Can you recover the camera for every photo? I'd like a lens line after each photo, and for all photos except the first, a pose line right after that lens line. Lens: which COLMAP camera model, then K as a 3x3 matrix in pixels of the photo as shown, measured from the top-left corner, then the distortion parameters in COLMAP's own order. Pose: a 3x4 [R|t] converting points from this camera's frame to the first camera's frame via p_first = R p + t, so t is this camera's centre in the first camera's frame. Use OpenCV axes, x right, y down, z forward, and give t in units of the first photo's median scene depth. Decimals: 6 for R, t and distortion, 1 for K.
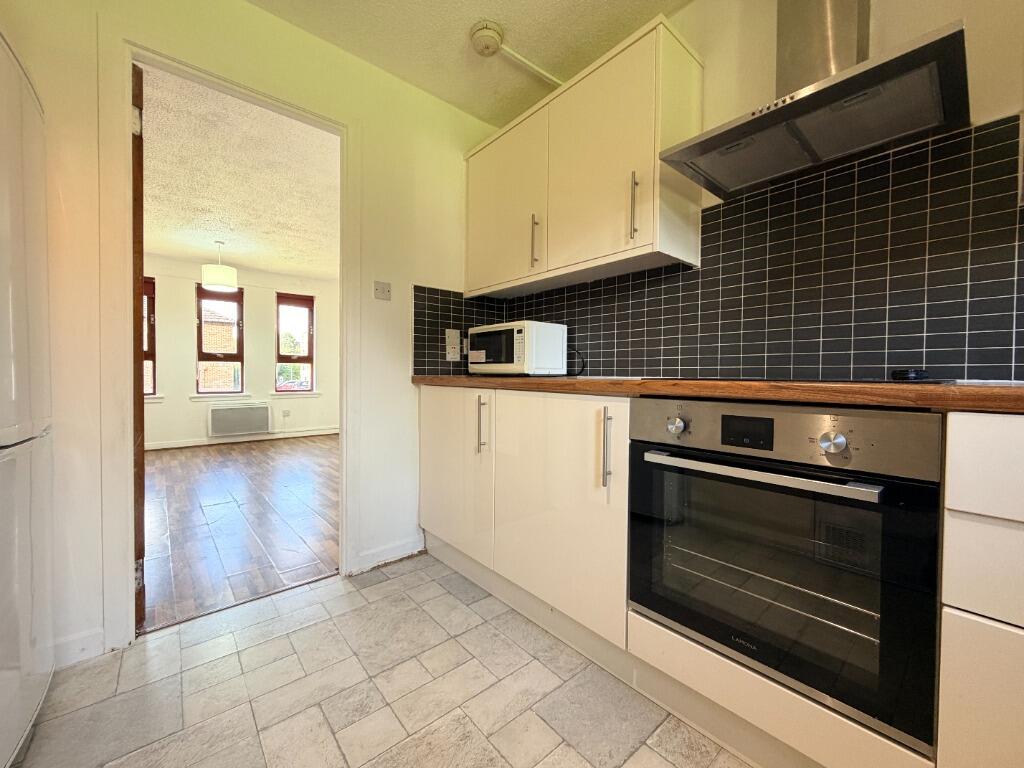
lens RADIAL K [[407.7, 0, 509.4], [0, 407.7, 381.3], [0, 0, 1]] dist [0.001331, 0.000185]
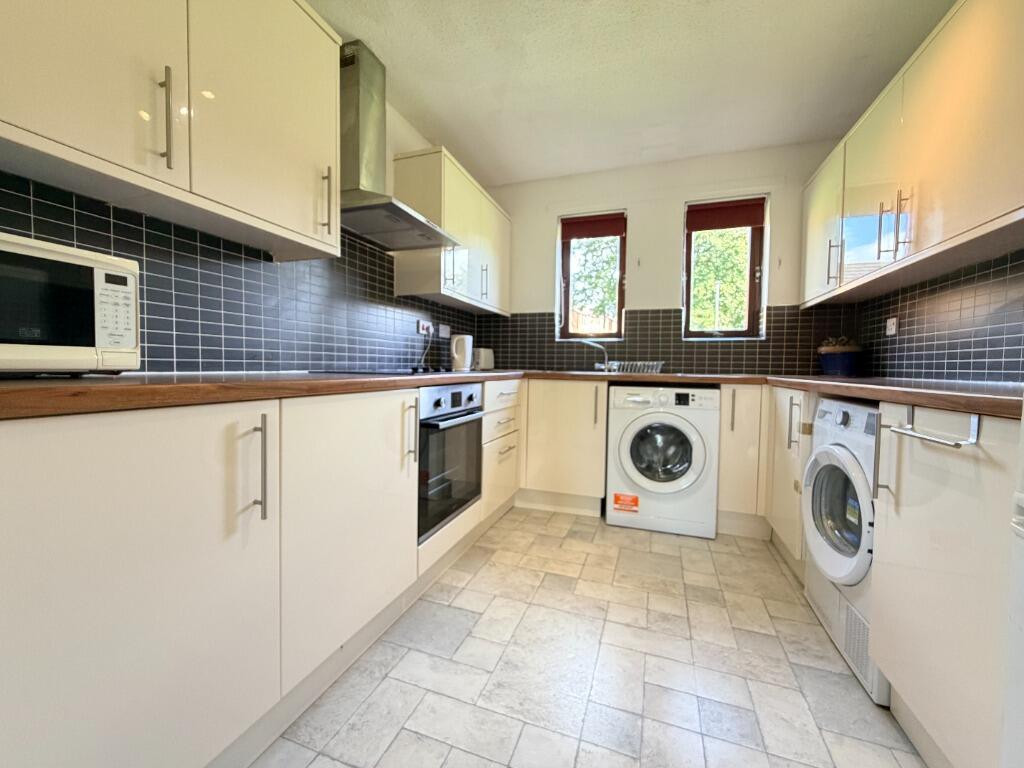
lens RADIAL K [[407.7, 0, 509.4], [0, 407.7, 381.3], [0, 0, 1]] dist [0.001331, 0.000185]
pose [[-0.494862, -0.041623, 0.867974, -0.678260], [0.003919, 0.998735, 0.050128, -0.031604], [-0.868963, 0.028208, -0.494073, 0.946760]]
